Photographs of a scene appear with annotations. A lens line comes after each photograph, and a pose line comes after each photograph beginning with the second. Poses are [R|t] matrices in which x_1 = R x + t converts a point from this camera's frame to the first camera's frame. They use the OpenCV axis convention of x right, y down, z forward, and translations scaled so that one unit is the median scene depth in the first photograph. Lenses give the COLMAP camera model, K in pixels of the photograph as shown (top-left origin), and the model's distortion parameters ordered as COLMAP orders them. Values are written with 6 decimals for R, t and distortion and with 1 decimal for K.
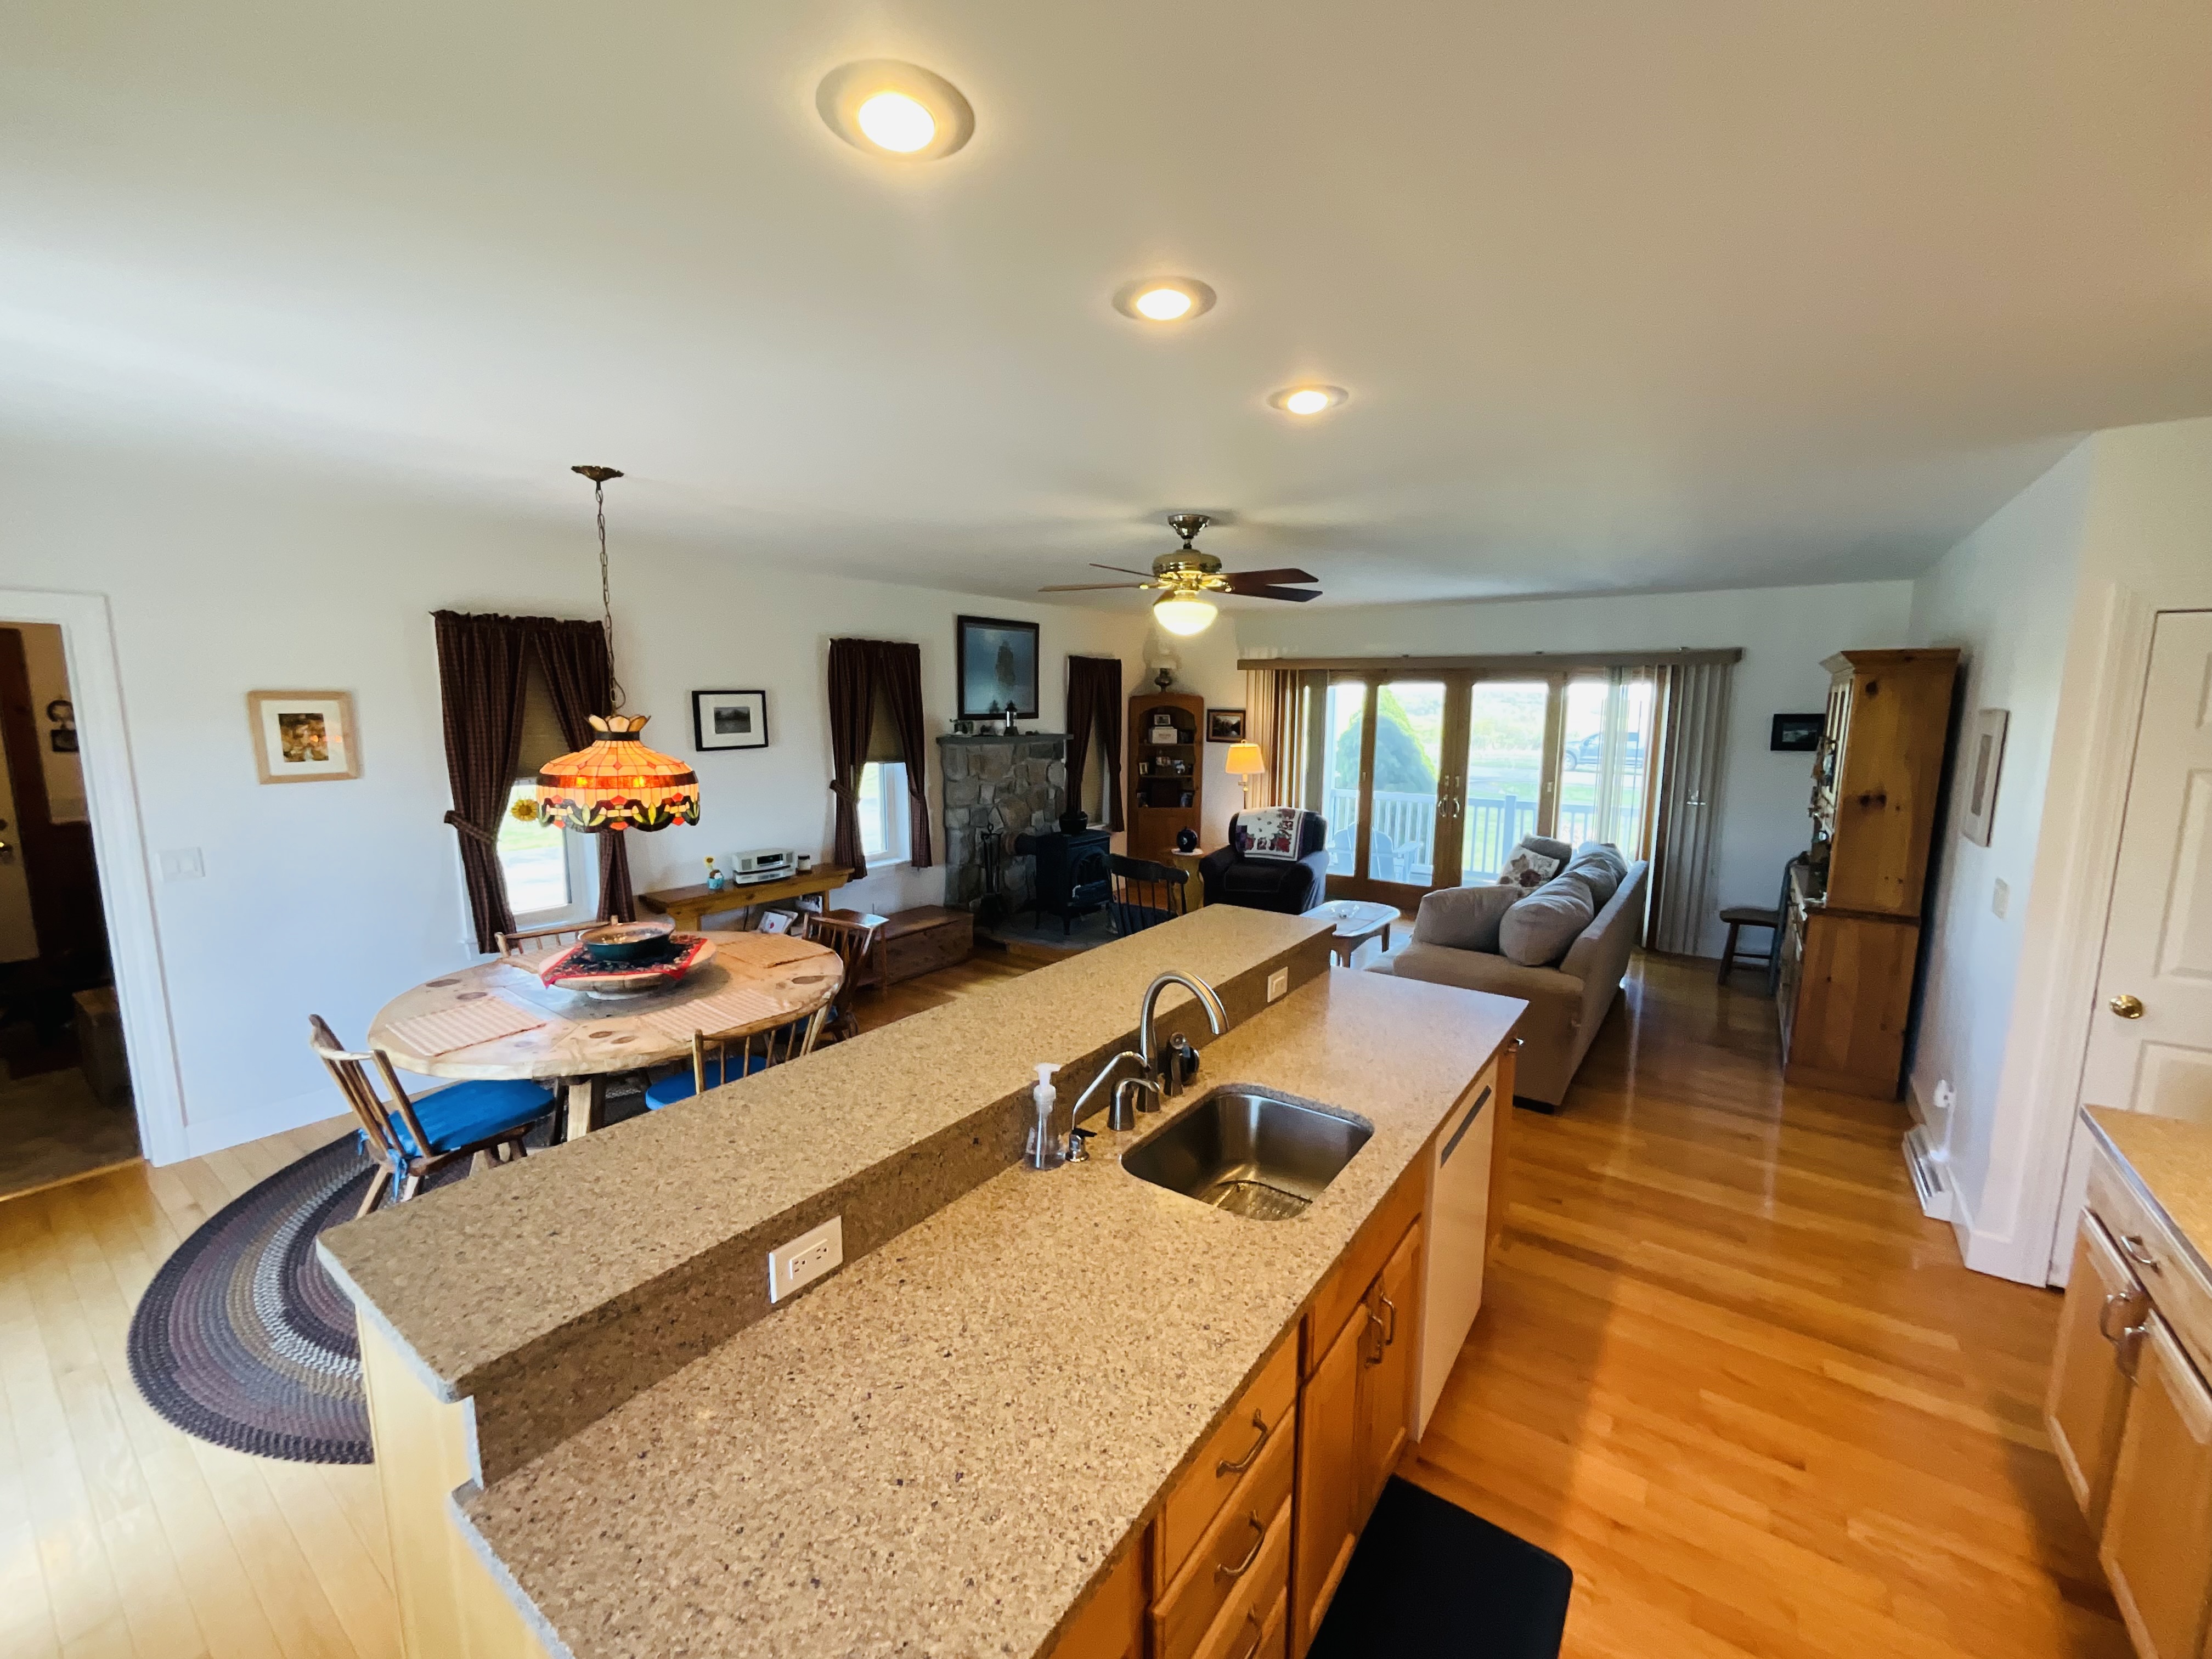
lens RADIAL K [[895.6, 0, 1109.3], [0, 895.6, 824.5], [0, 0, 1]] dist [-0.001627, -0.000751]
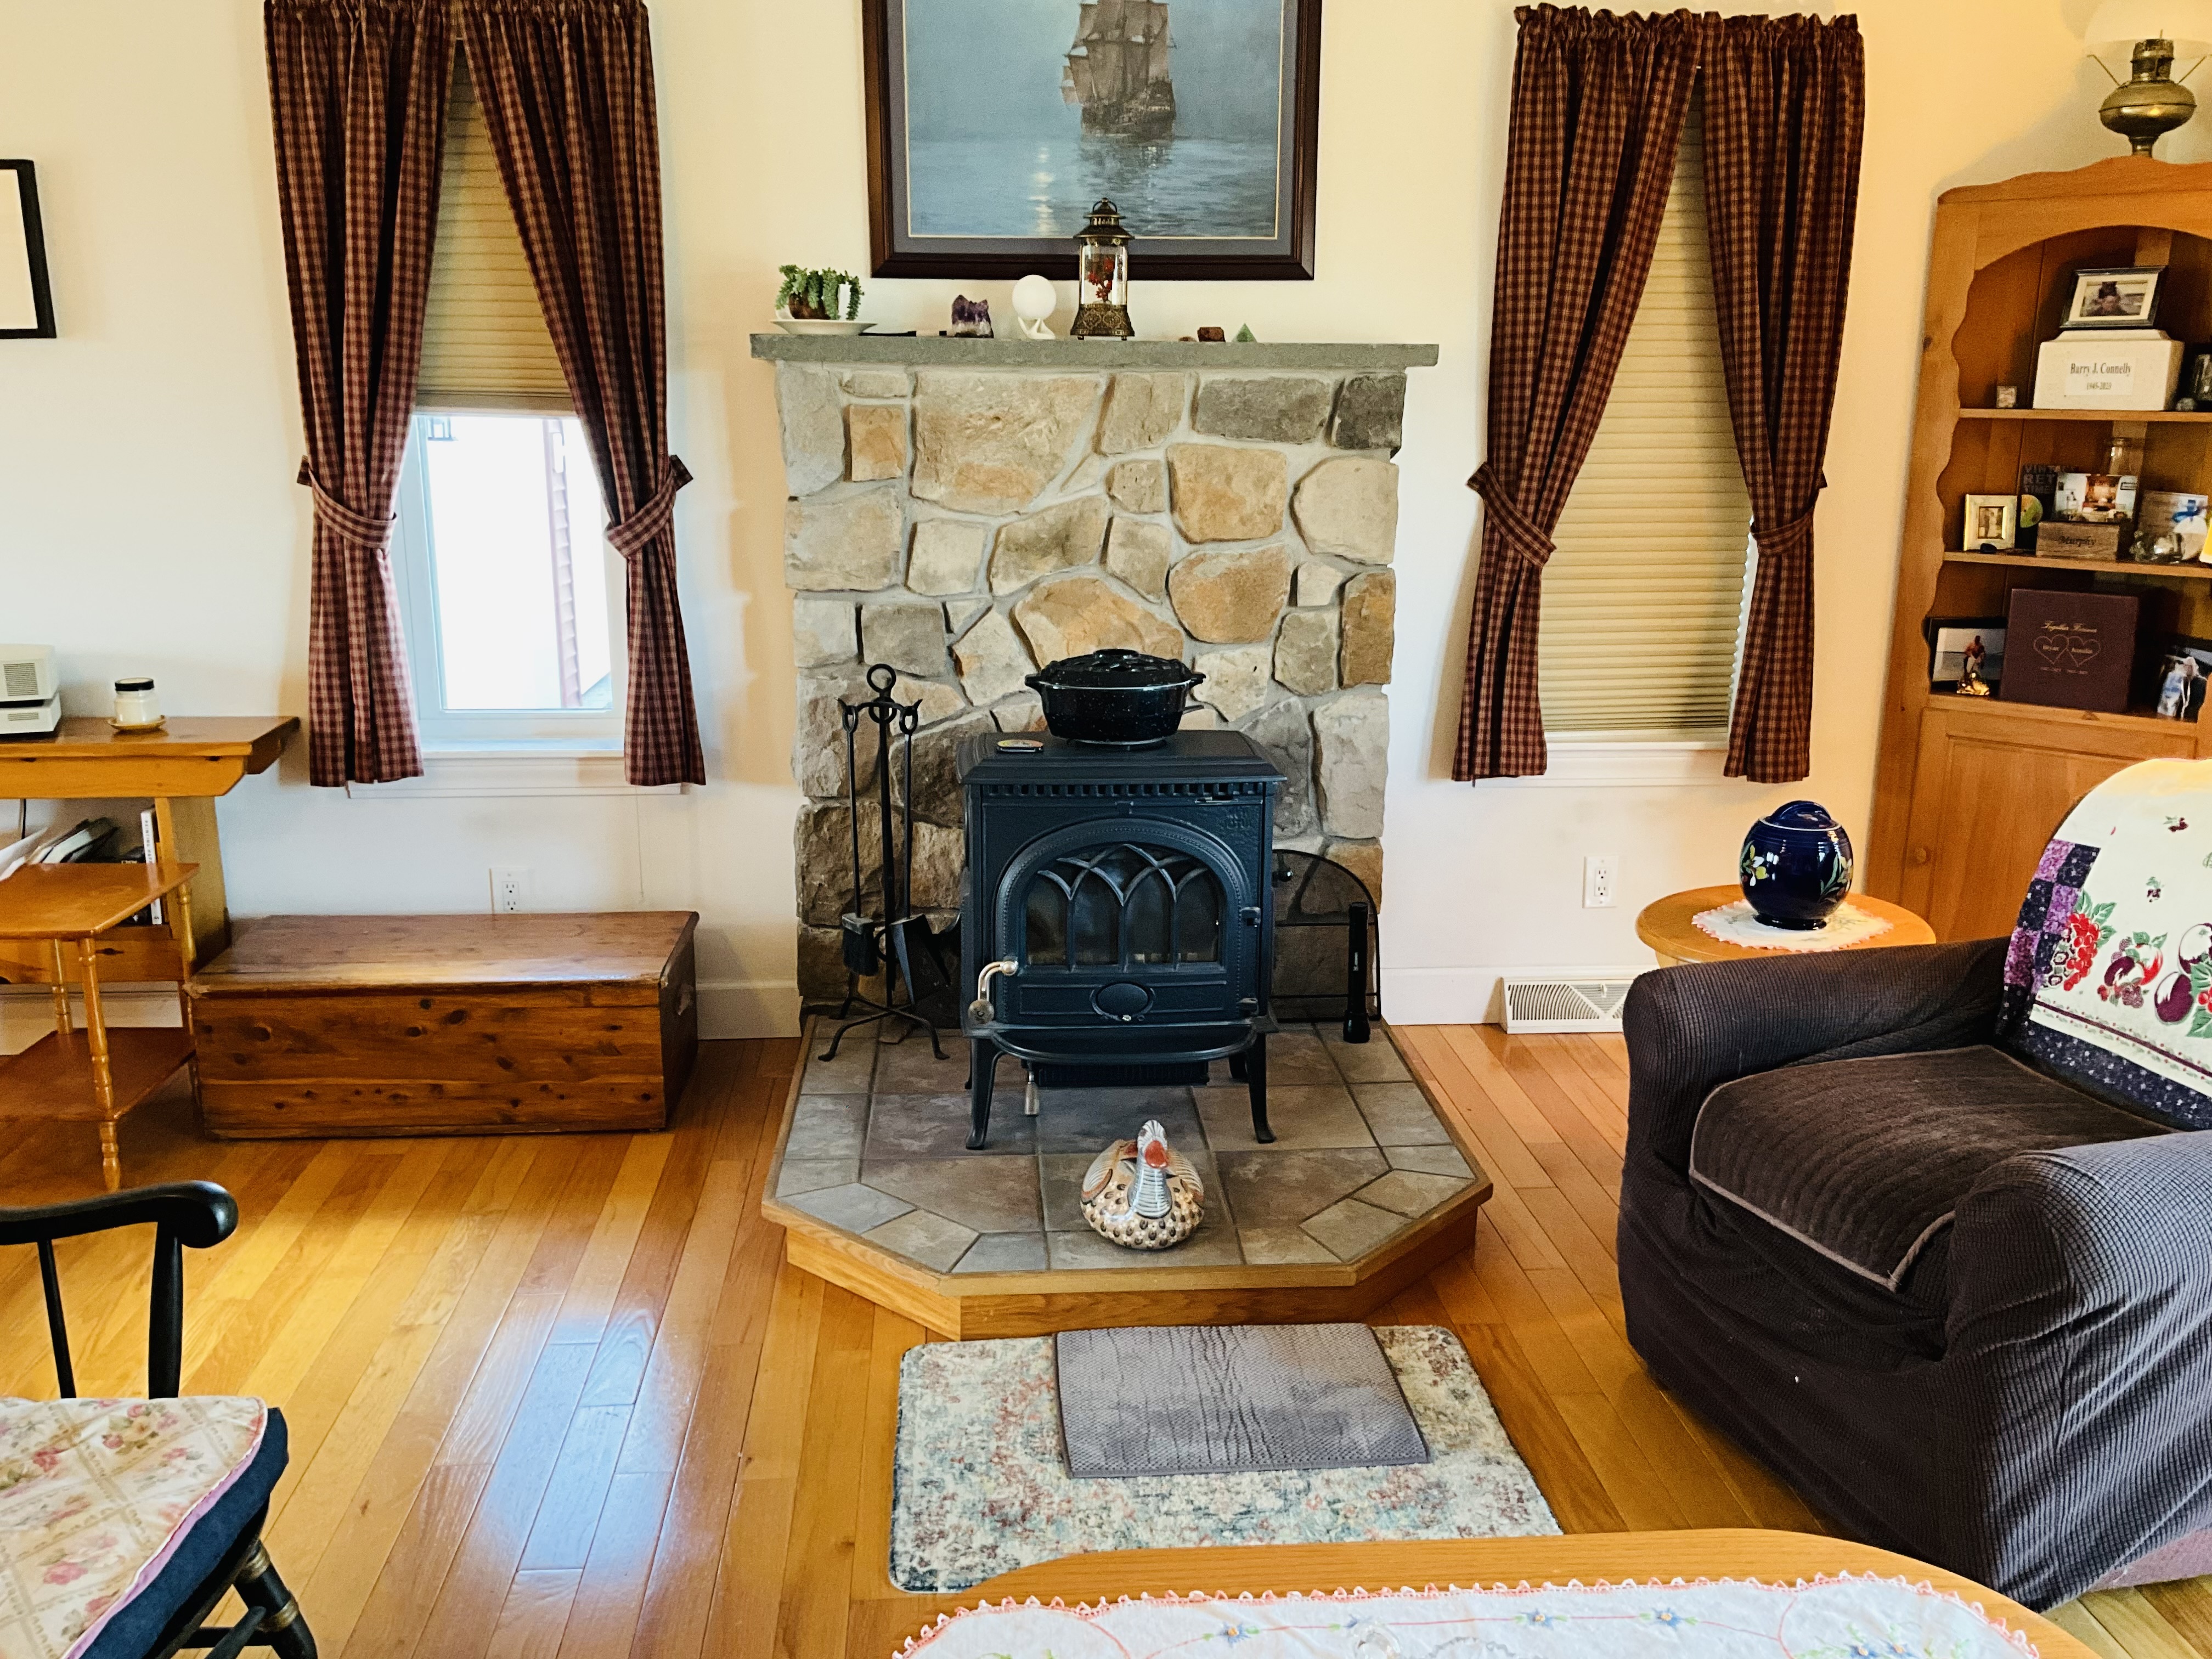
lens RADIAL K [[1805.7, 0, 1123.6], [0, 1805.7, 851.4], [0, 0, 1]] dist [0.030226, -0.036082]
pose [[0.649994, 0.183758, -0.737388, 0.356239], [-0.106877, 0.982785, 0.150701, -0.038587], [0.752387, -0.019145, 0.658444, 0.755592]]
